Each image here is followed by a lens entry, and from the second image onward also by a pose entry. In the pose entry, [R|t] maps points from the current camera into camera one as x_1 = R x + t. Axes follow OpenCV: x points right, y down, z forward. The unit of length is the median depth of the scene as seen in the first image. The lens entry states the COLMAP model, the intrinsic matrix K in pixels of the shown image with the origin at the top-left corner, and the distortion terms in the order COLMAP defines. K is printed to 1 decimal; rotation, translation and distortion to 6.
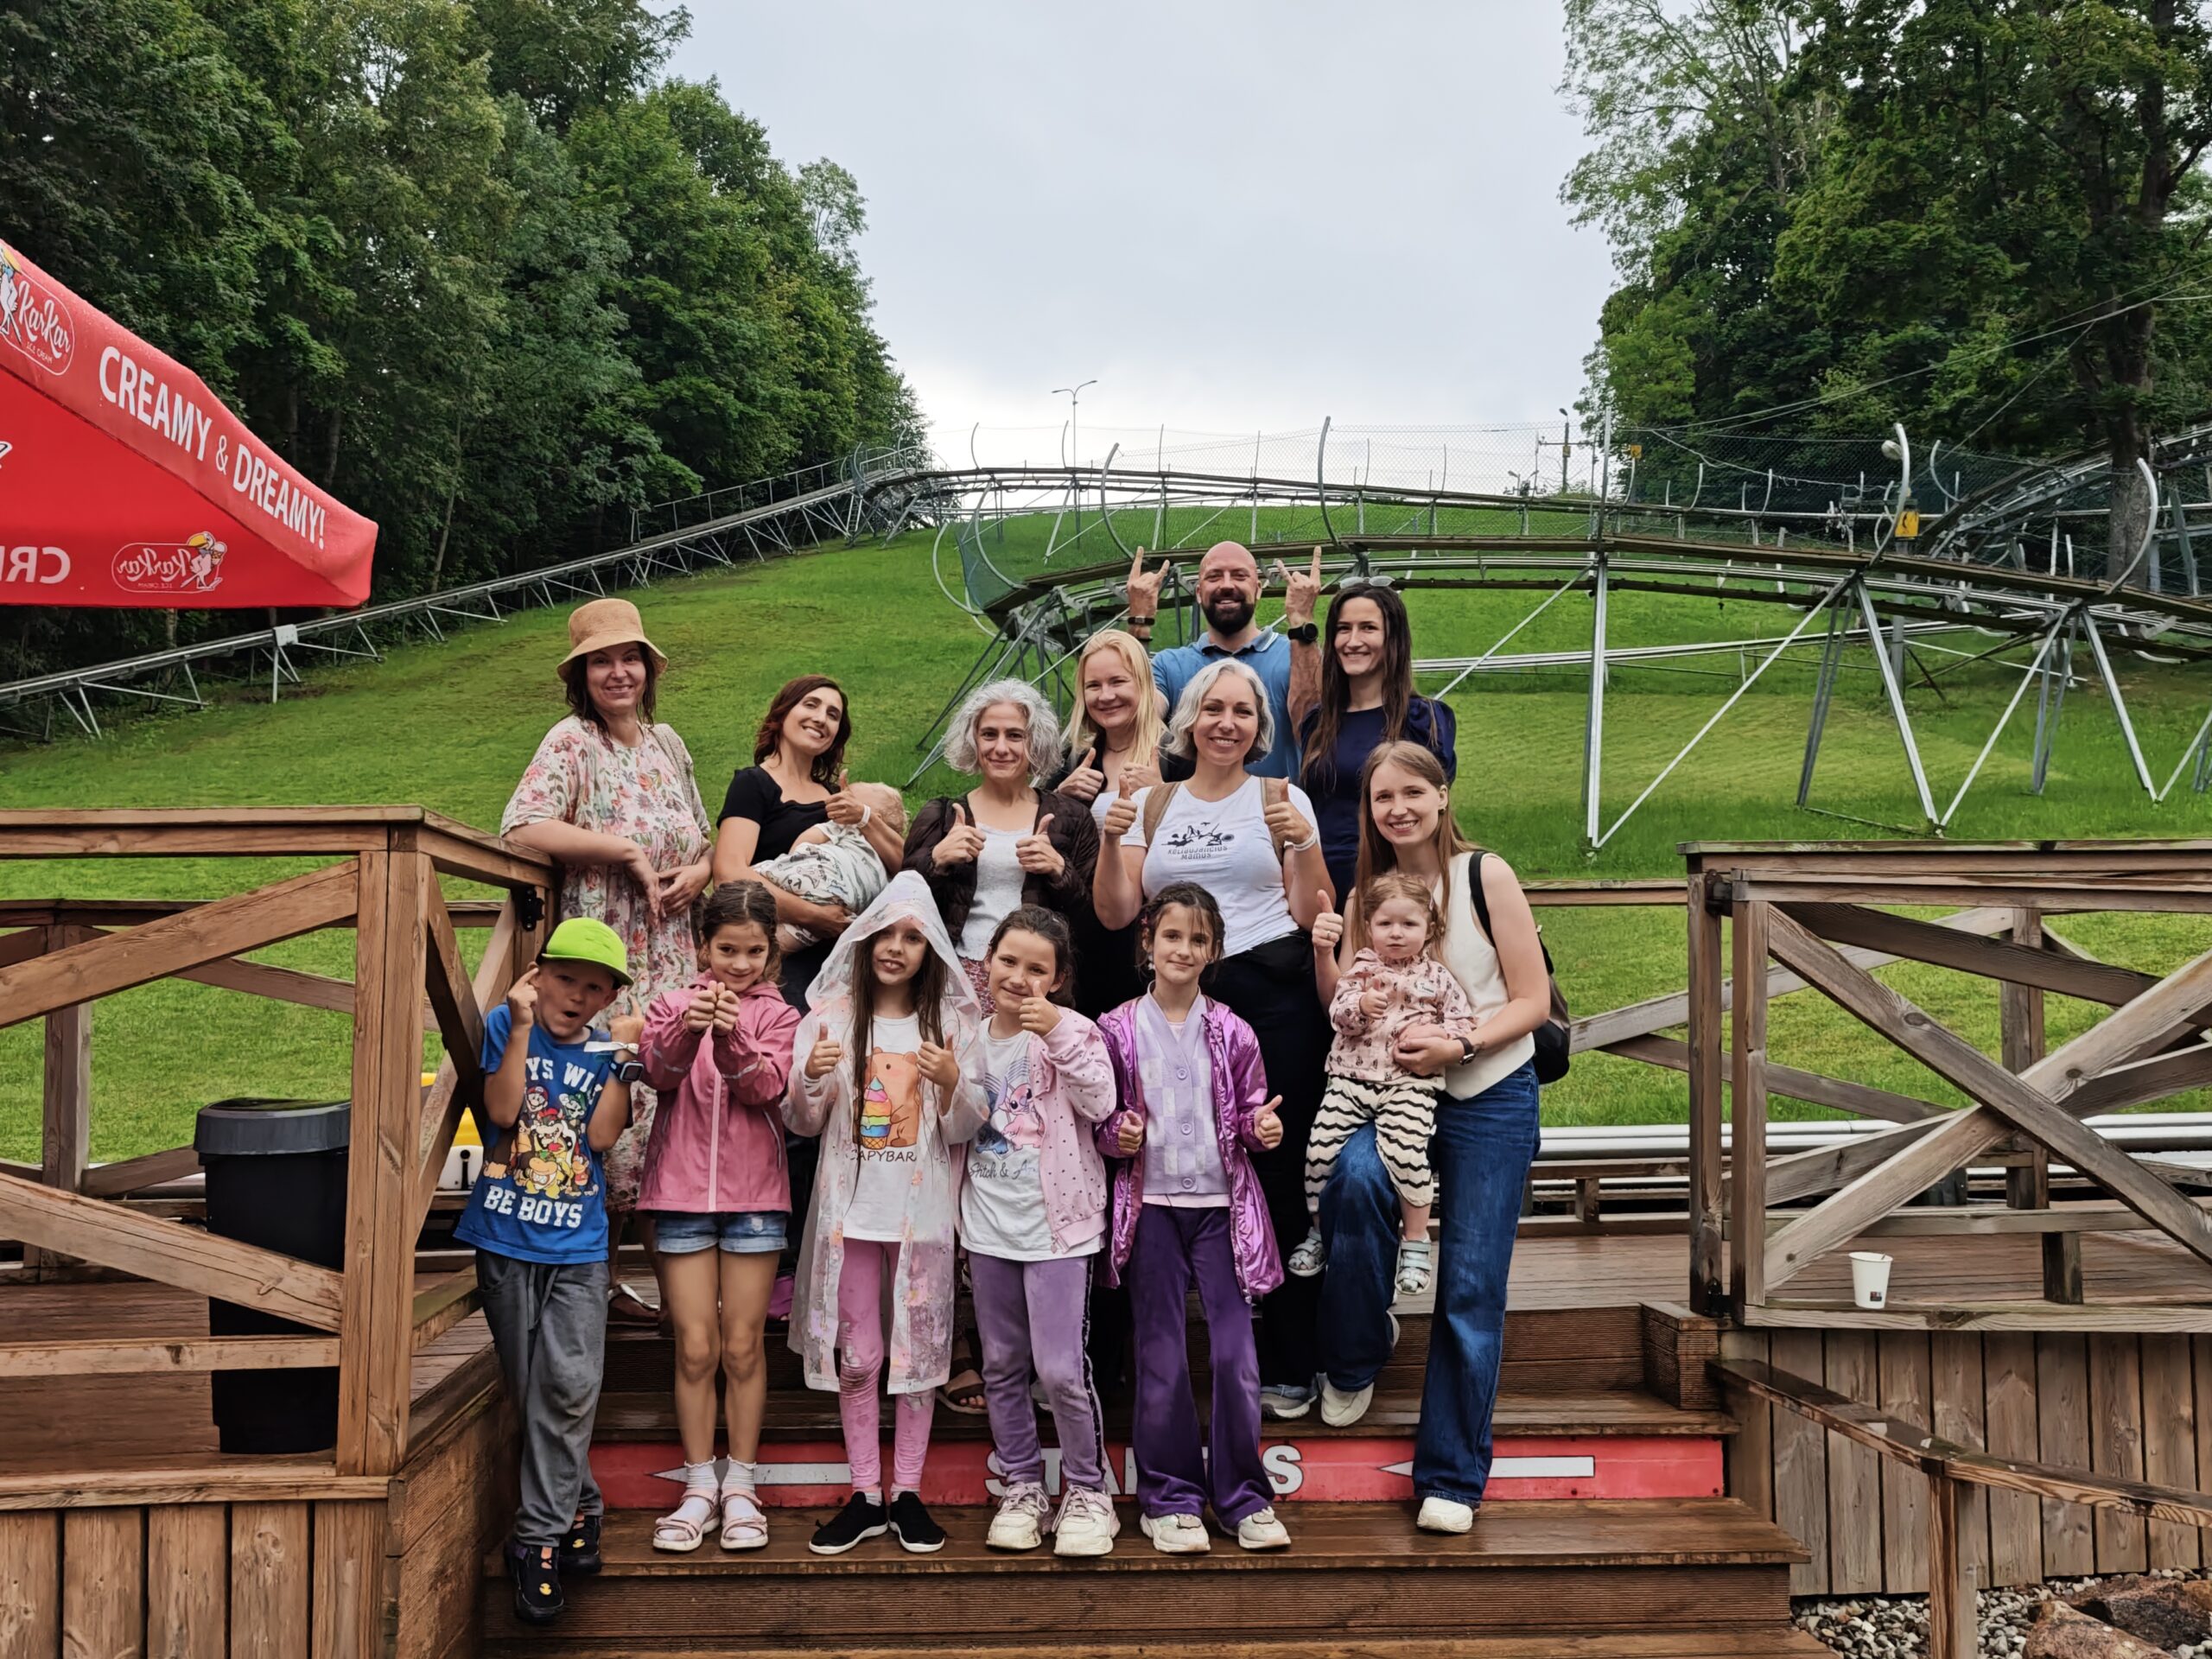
lens RADIAL K [[2020.5, 0, 1131.4], [0, 2020.5, 844.0], [0, 0, 1]] dist [-0.015440, -0.018599]
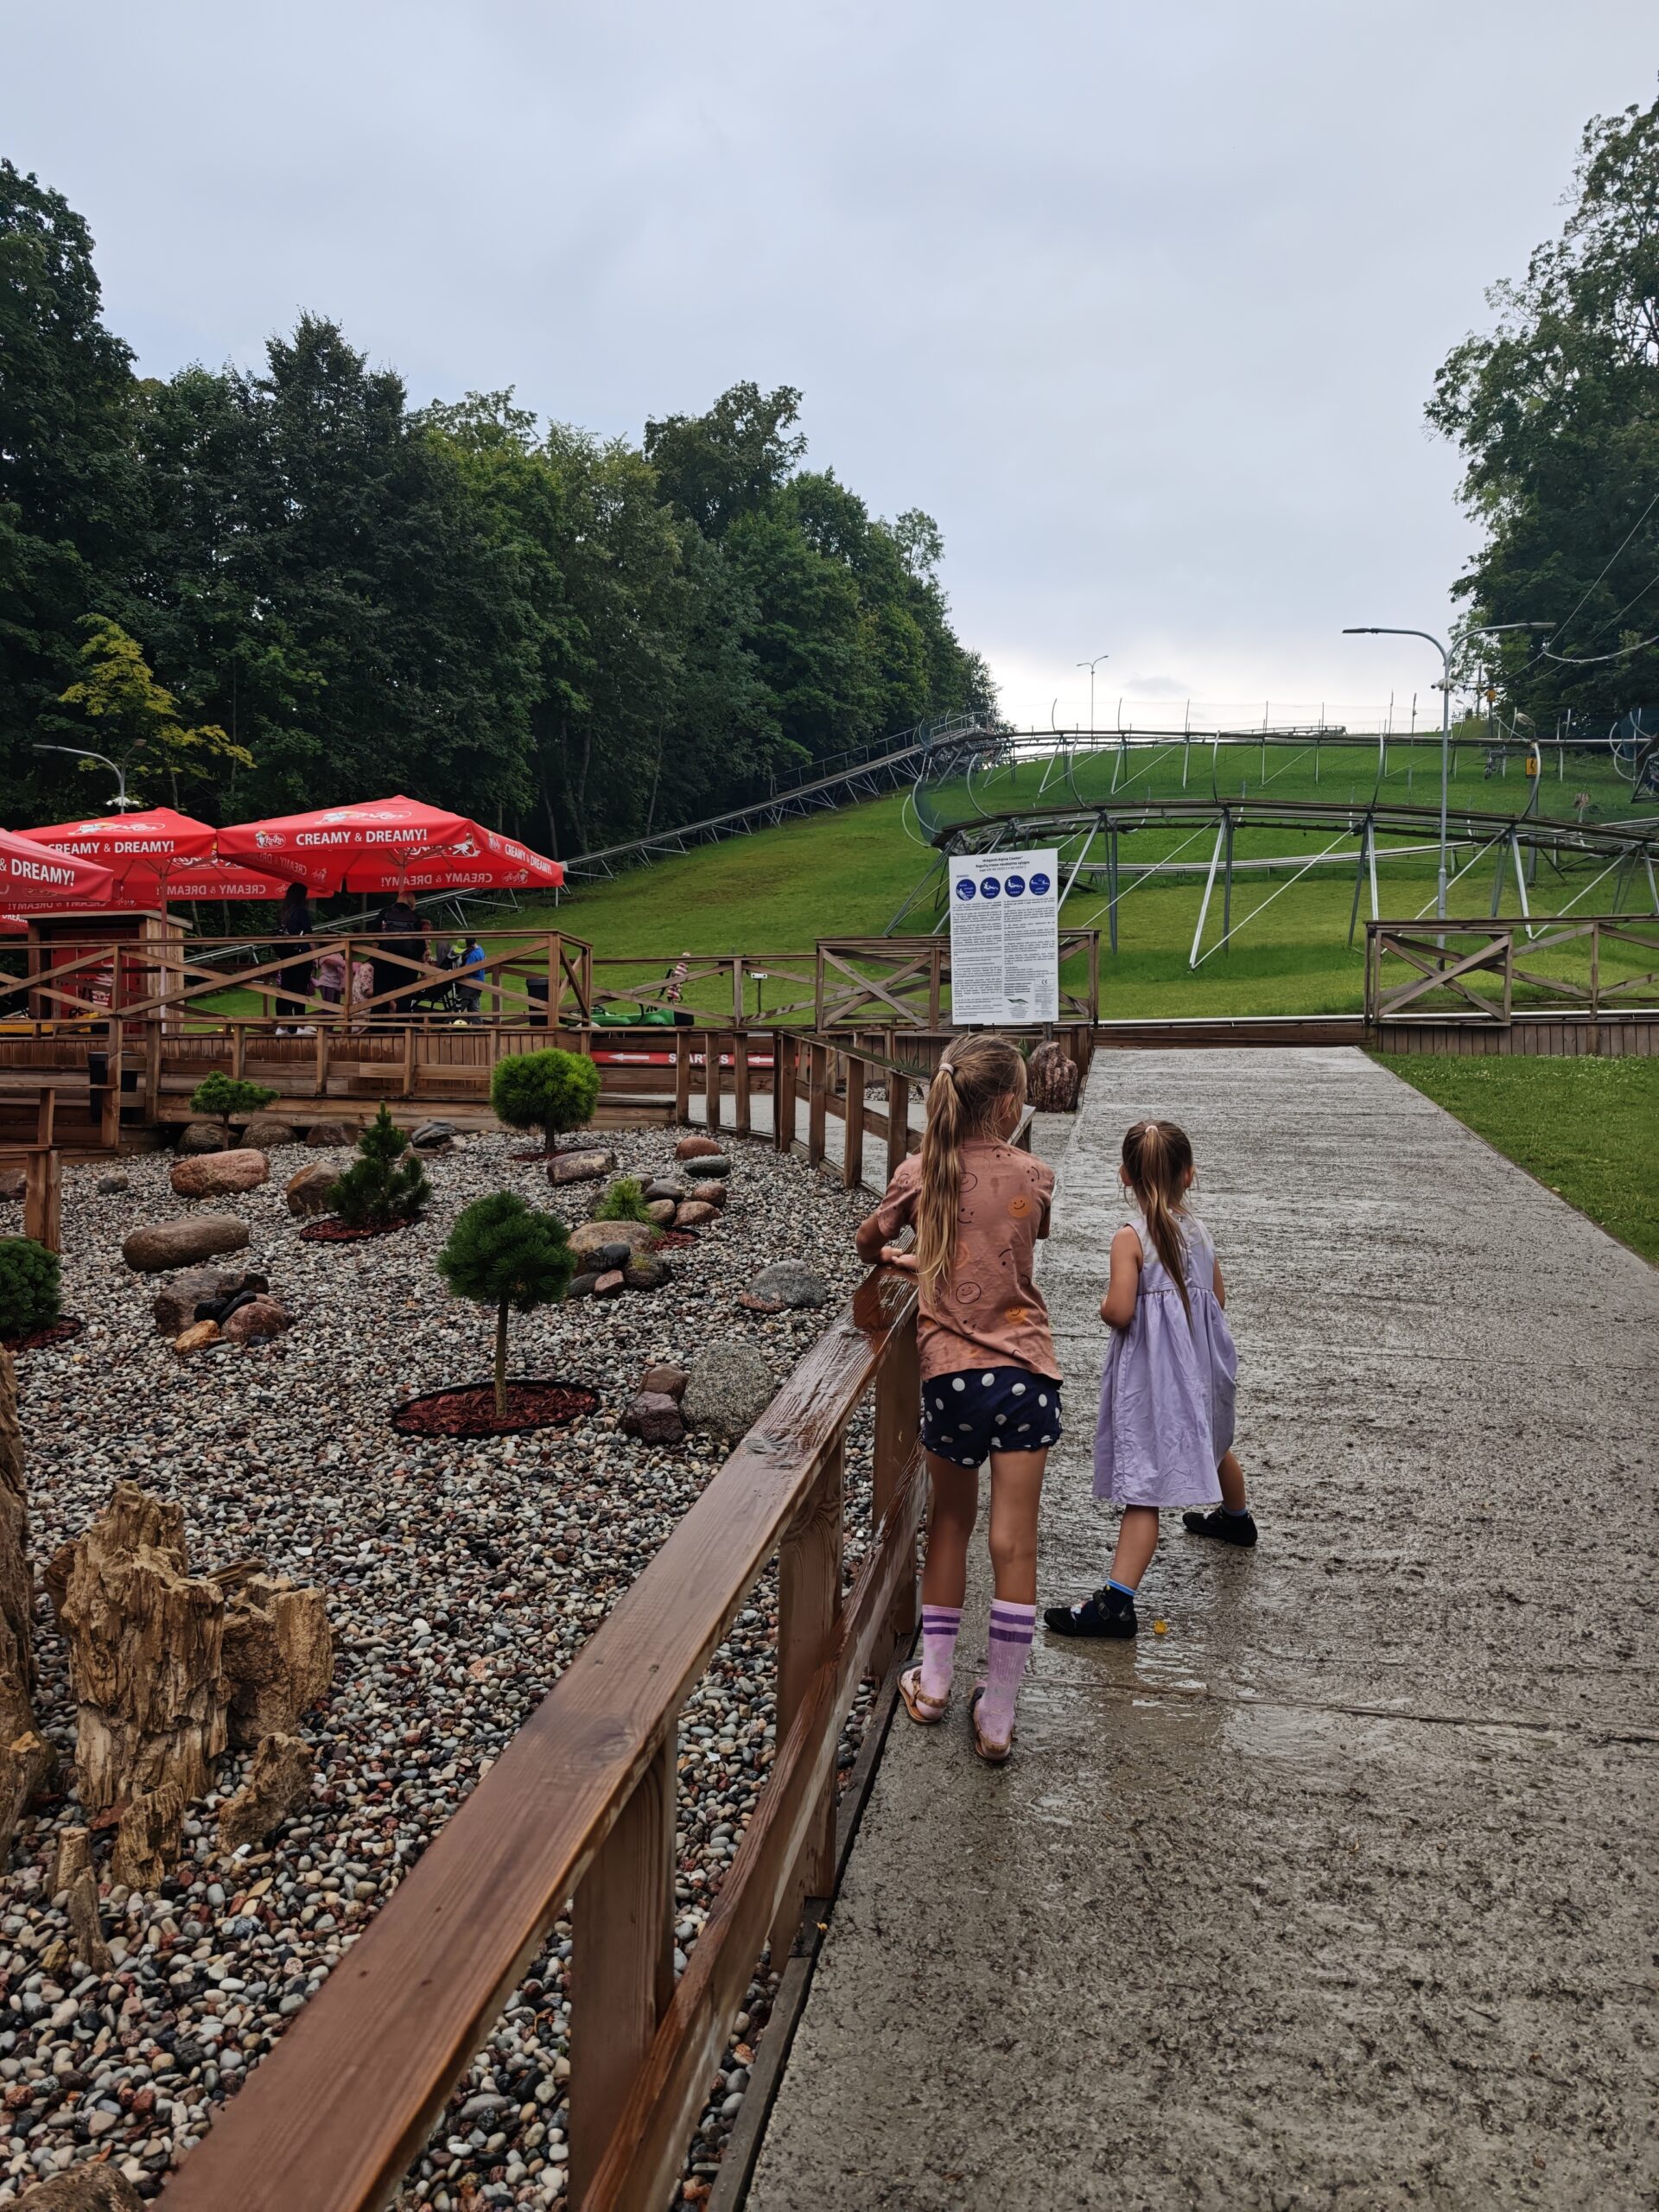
lens RADIAL K [[1611.7, 0, 804.2], [0, 1611.7, 1149.5], [0, 0, 1]] dist [-0.010603, 0.005699]
pose [[0.967125, 0.015787, -0.253811, 0.117594], [0.006674, 0.996152, 0.087393, 0.016304], [0.254214, -0.086214, 0.963298, -0.260273]]
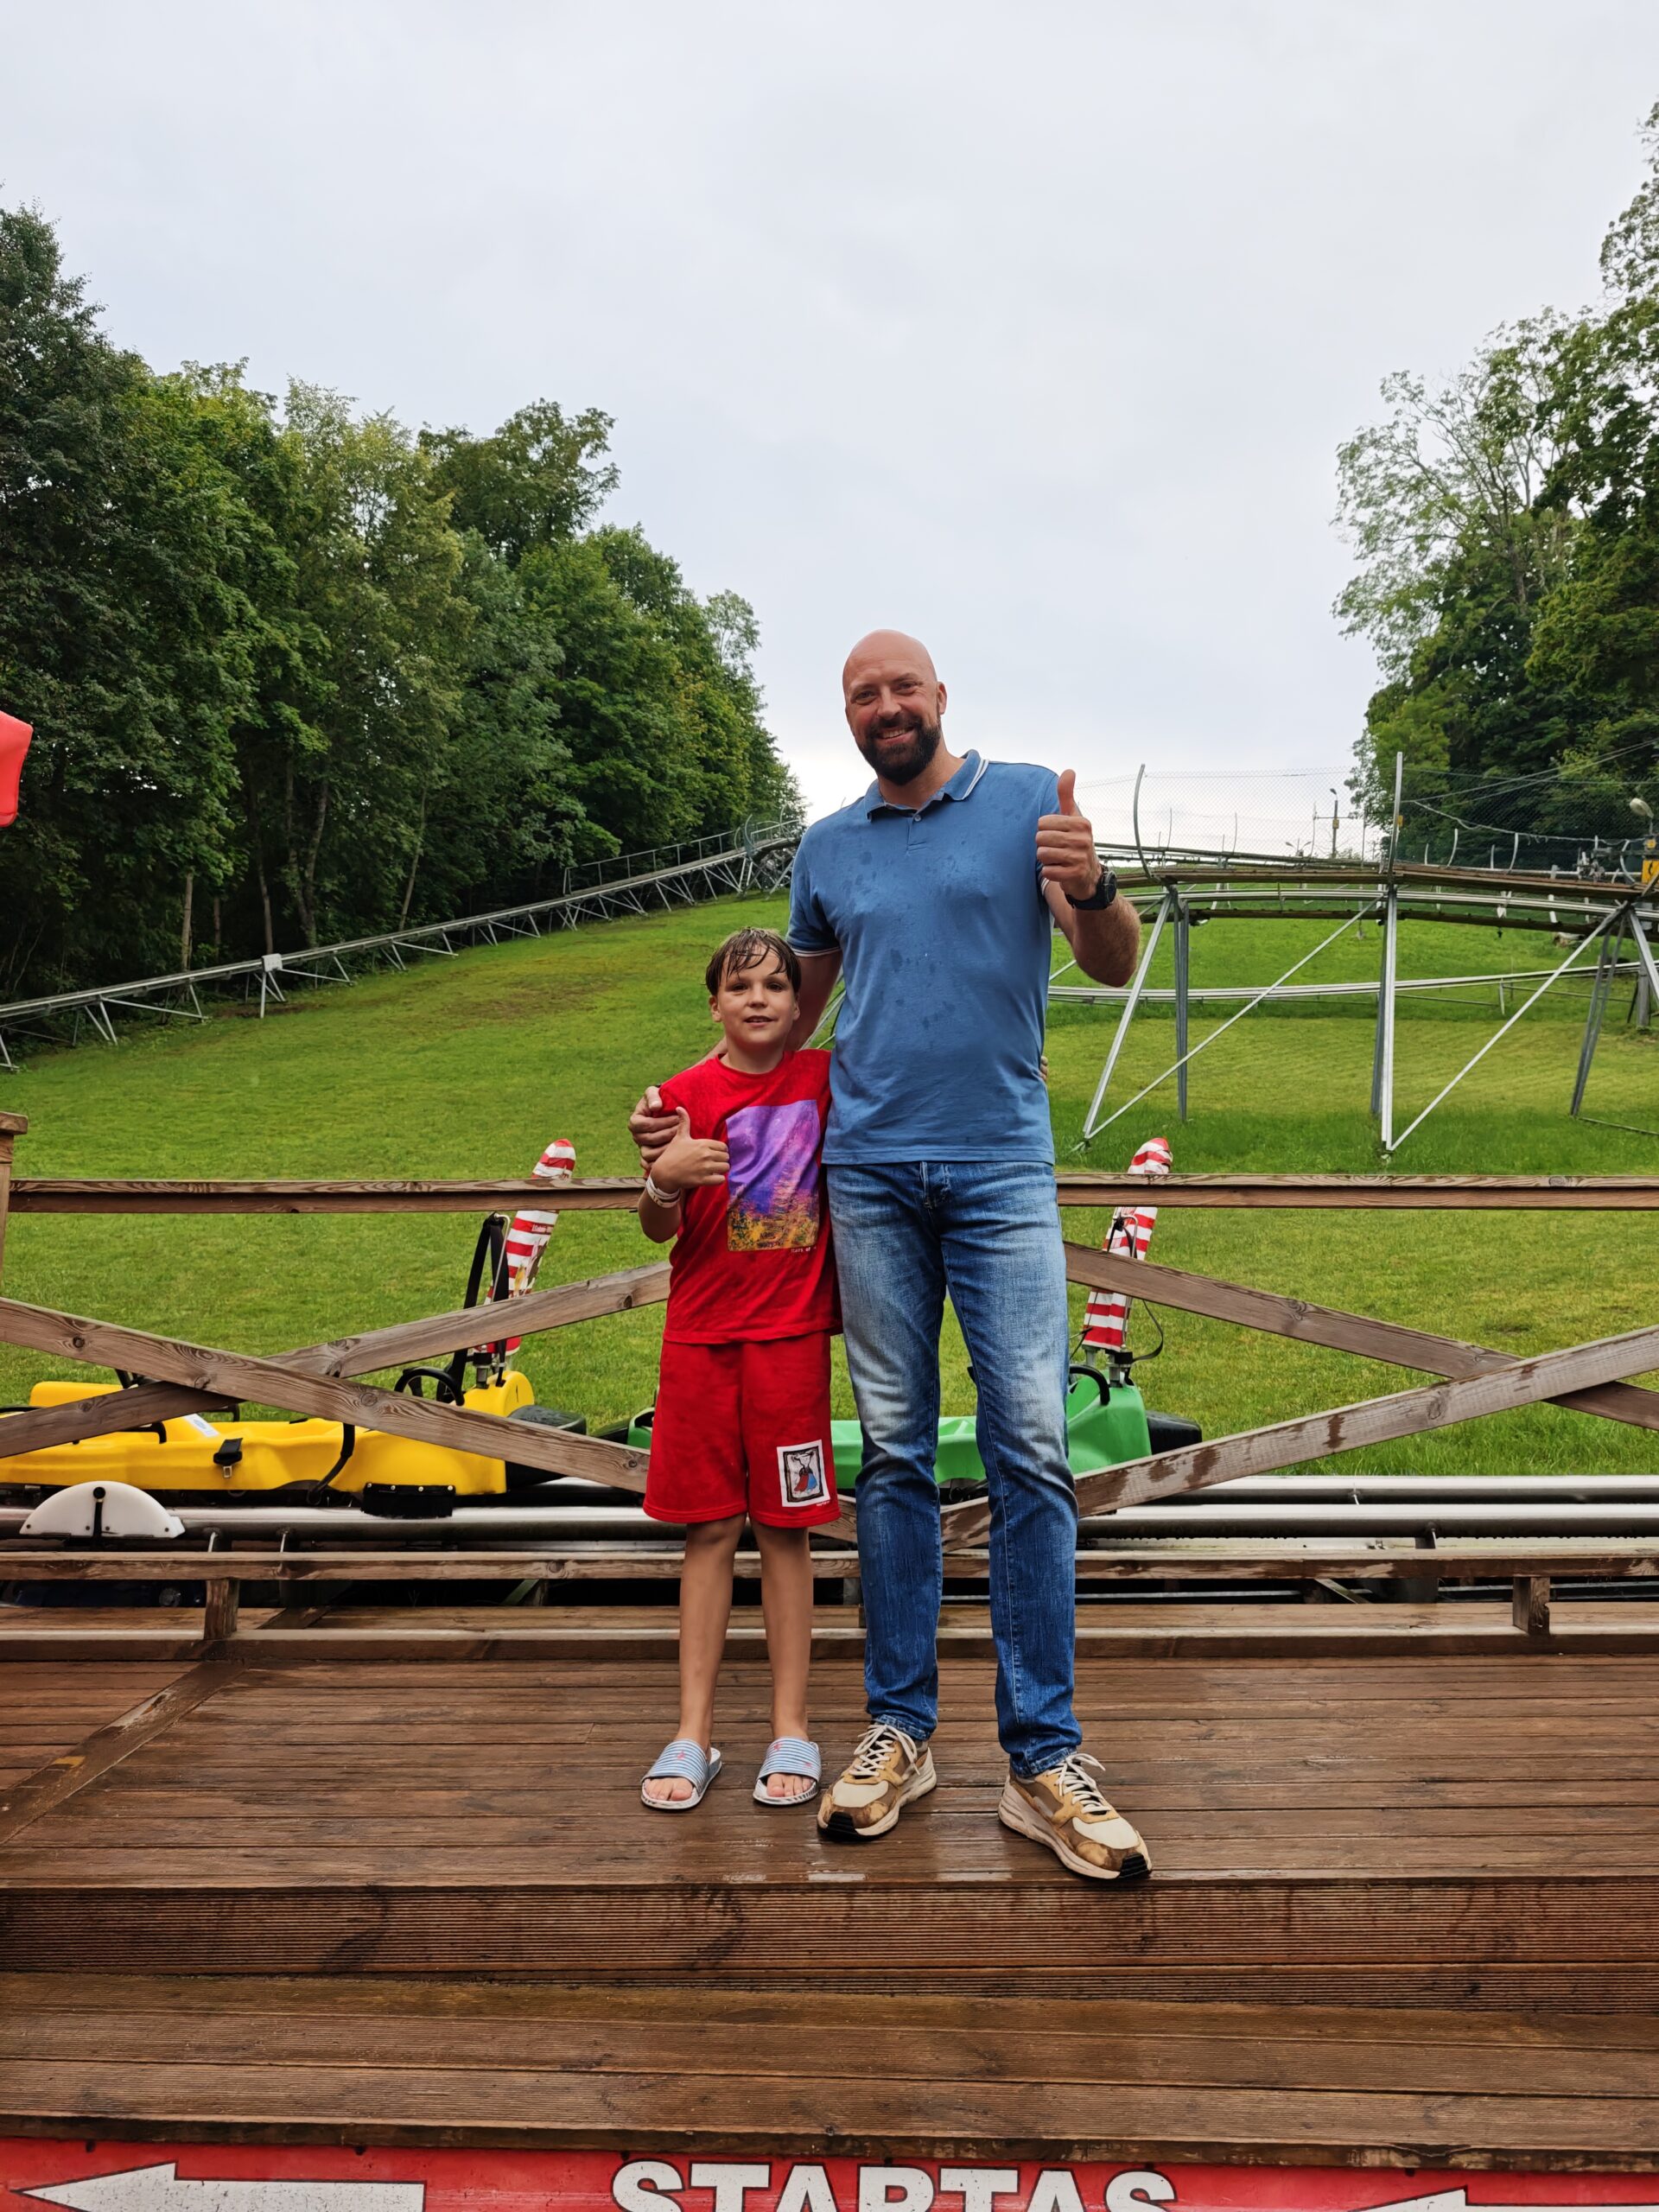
lens RADIAL K [[1611.7, 0, 841.4], [0, 1611.7, 1085.6], [0, 0, 1]] dist [-0.010603, 0.005699]
pose [[0.996684, 0.011363, -0.080576, 0.002036], [-0.014359, 0.999223, -0.036700, 0.001286], [0.080097, 0.037736, 0.996073, 0.048141]]
